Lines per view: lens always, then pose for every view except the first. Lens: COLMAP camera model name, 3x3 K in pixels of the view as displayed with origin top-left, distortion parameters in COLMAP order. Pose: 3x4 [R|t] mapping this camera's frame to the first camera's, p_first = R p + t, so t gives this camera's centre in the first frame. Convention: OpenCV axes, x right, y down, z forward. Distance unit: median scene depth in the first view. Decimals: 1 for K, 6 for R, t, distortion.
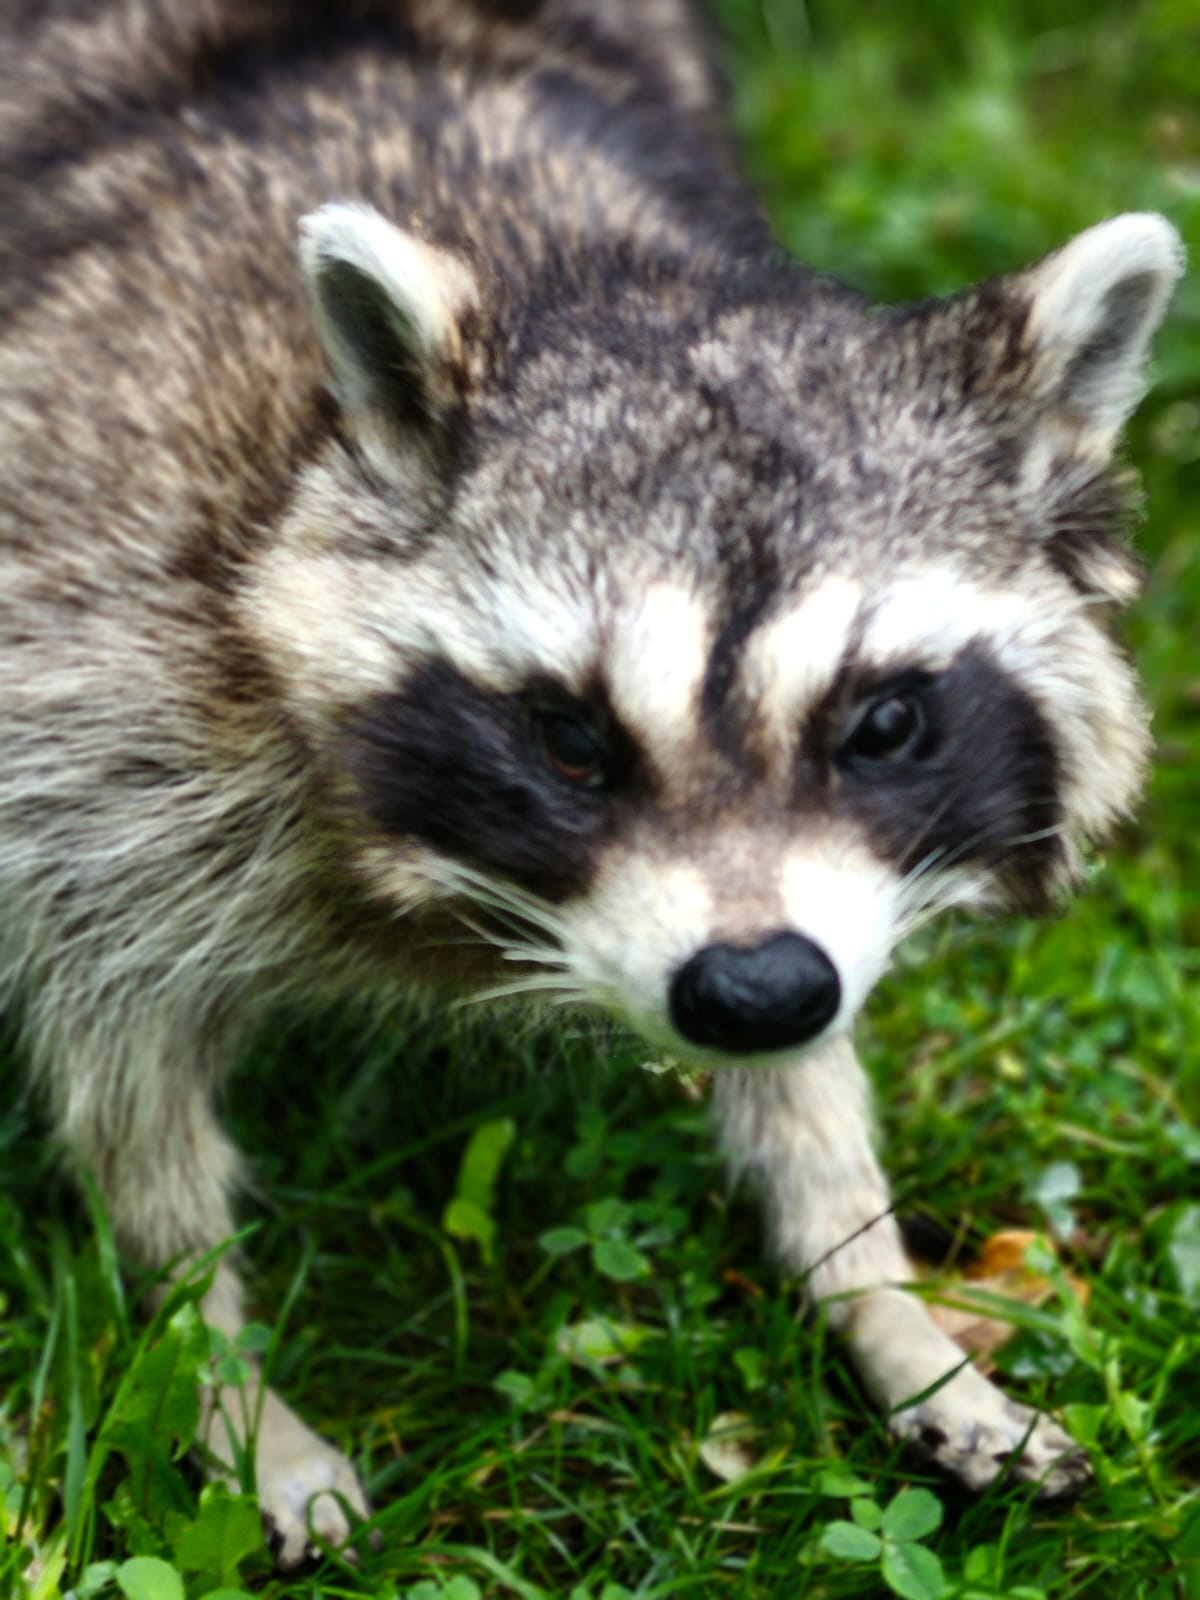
lens RADIAL K [[2172.4, 0, 593.8], [0, 2172.4, 798.0], [0, 0, 1]] dist [0.168658, -0.353274]
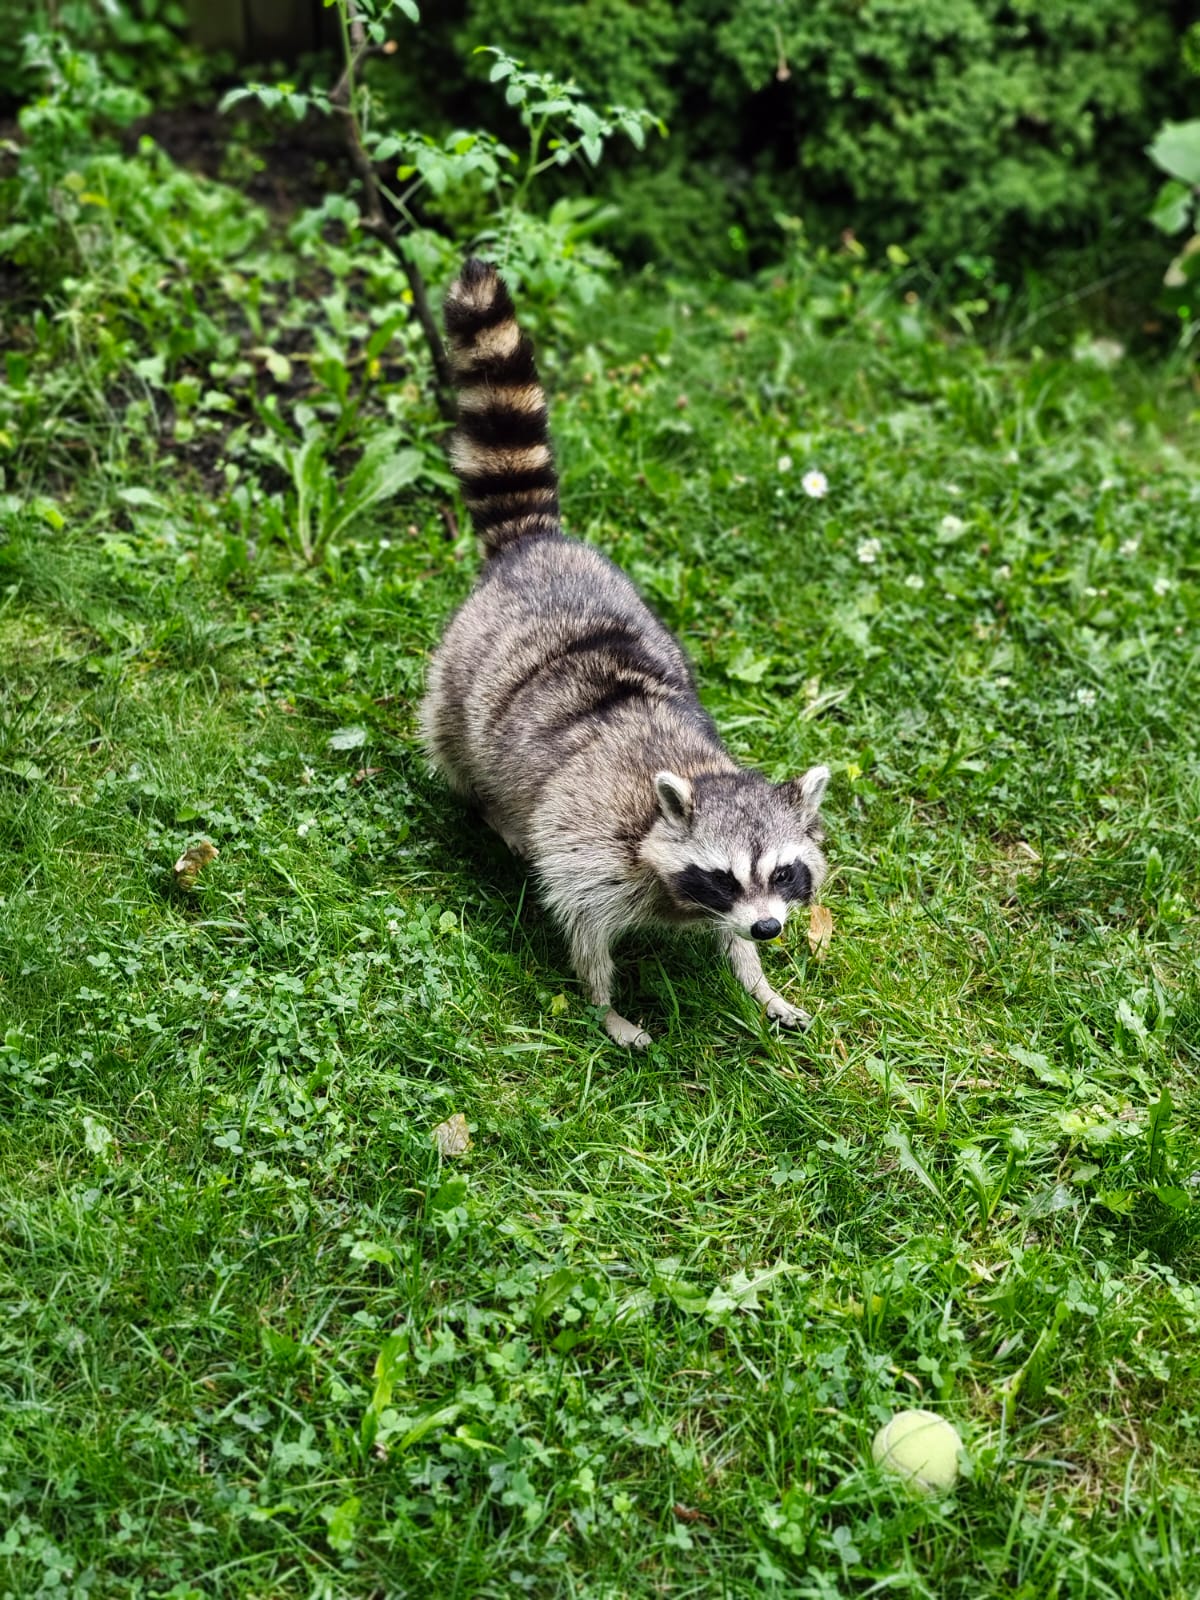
lens RADIAL K [[2172.4, 0, 593.8], [0, 2172.4, 798.0], [0, 0, 1]] dist [0.168658, -0.353274]
pose [[0.978225, -0.077442, 0.192560, -1.291776], [0.053730, 0.990643, 0.125455, -0.887151], [-0.200474, -0.112377, 0.973233, -3.961240]]
